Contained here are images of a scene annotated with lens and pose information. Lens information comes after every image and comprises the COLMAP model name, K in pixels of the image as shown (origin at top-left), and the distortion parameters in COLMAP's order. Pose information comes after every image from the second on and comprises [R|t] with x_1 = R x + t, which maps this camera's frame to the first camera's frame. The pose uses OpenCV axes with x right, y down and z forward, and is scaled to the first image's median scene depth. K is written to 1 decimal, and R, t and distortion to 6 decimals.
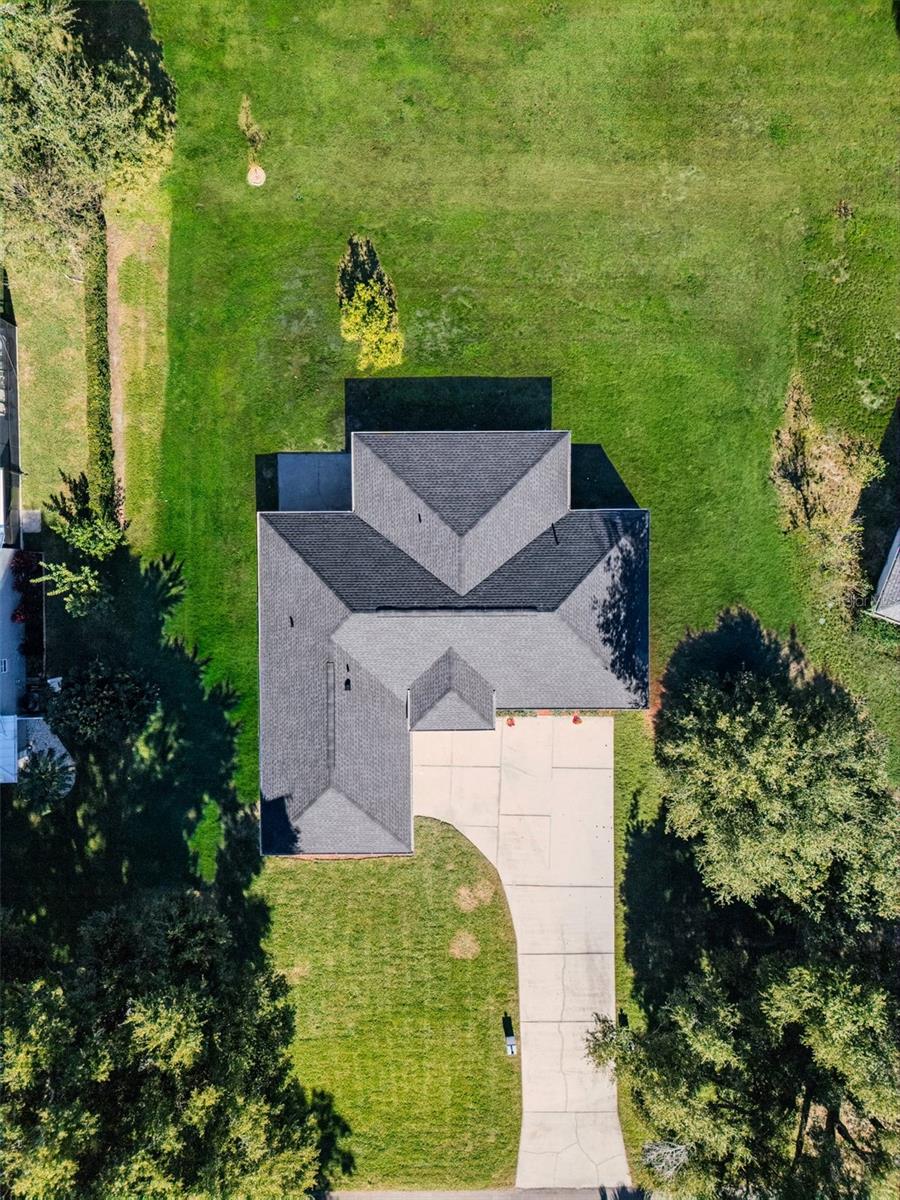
lens RADIAL K [[850.5, 0, 450.0], [0, 850.5, 600.0], [0, 0, 1]] dist [0.063093, -0.002899]
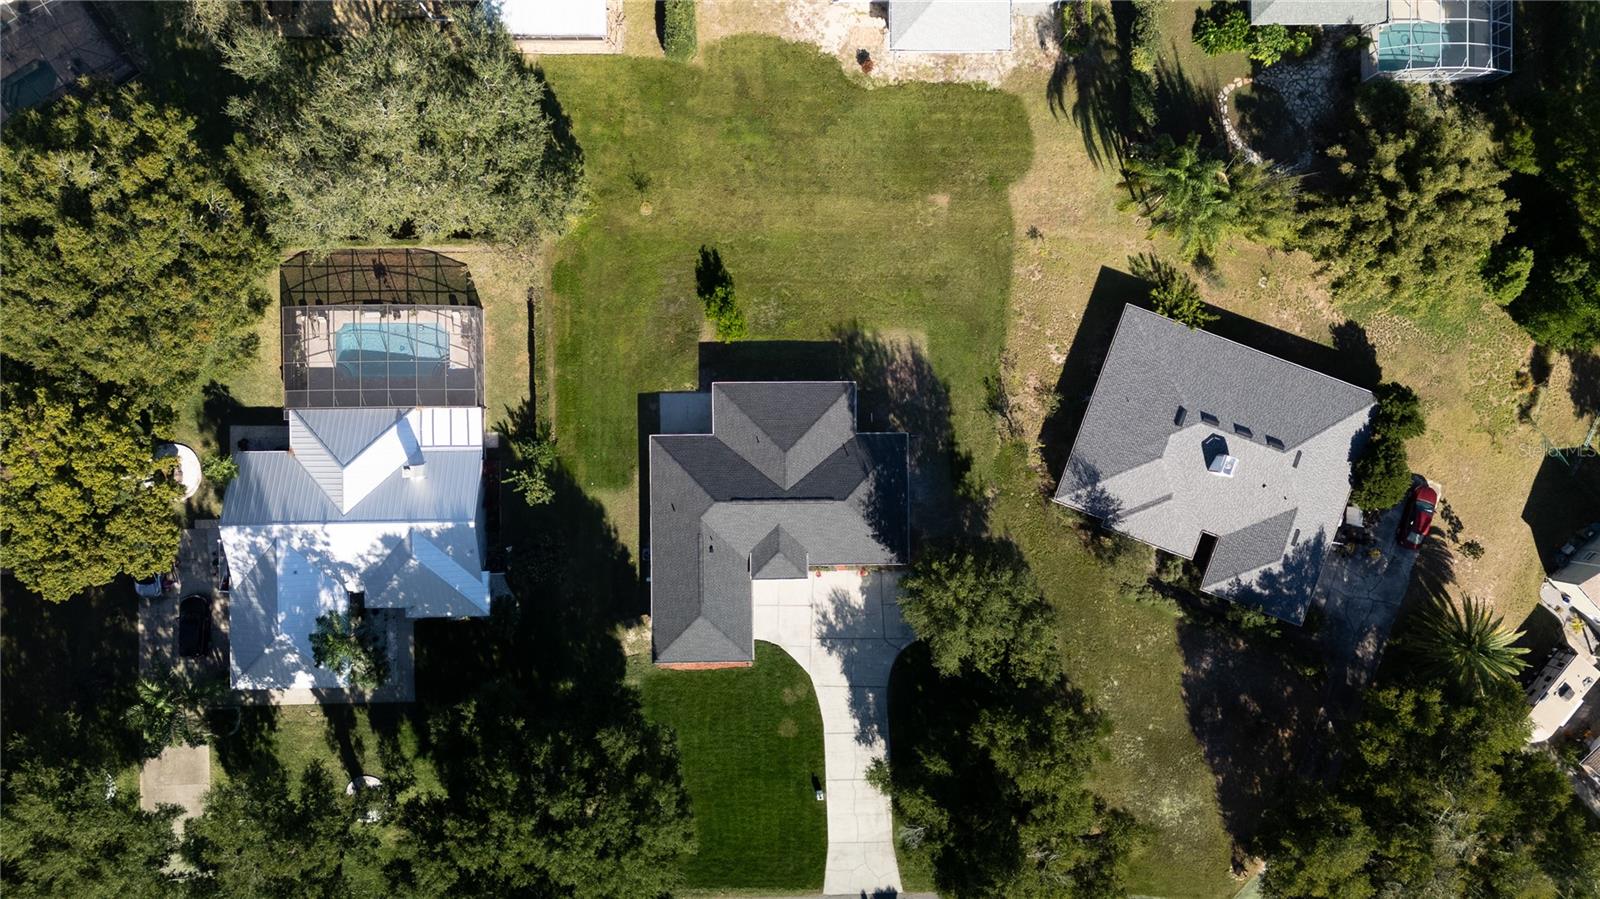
lens RADIAL K [[1139.9, 0, 795.7], [0, 1139.9, 485.5], [0, 0, 1]] dist [0.255002, 0.000073]
pose [[0.999522, -0.004402, 0.030604, -0.029499], [0.003858, 0.999834, 0.017796, -0.048218], [-0.030677, -0.017669, 0.999373, -1.011423]]
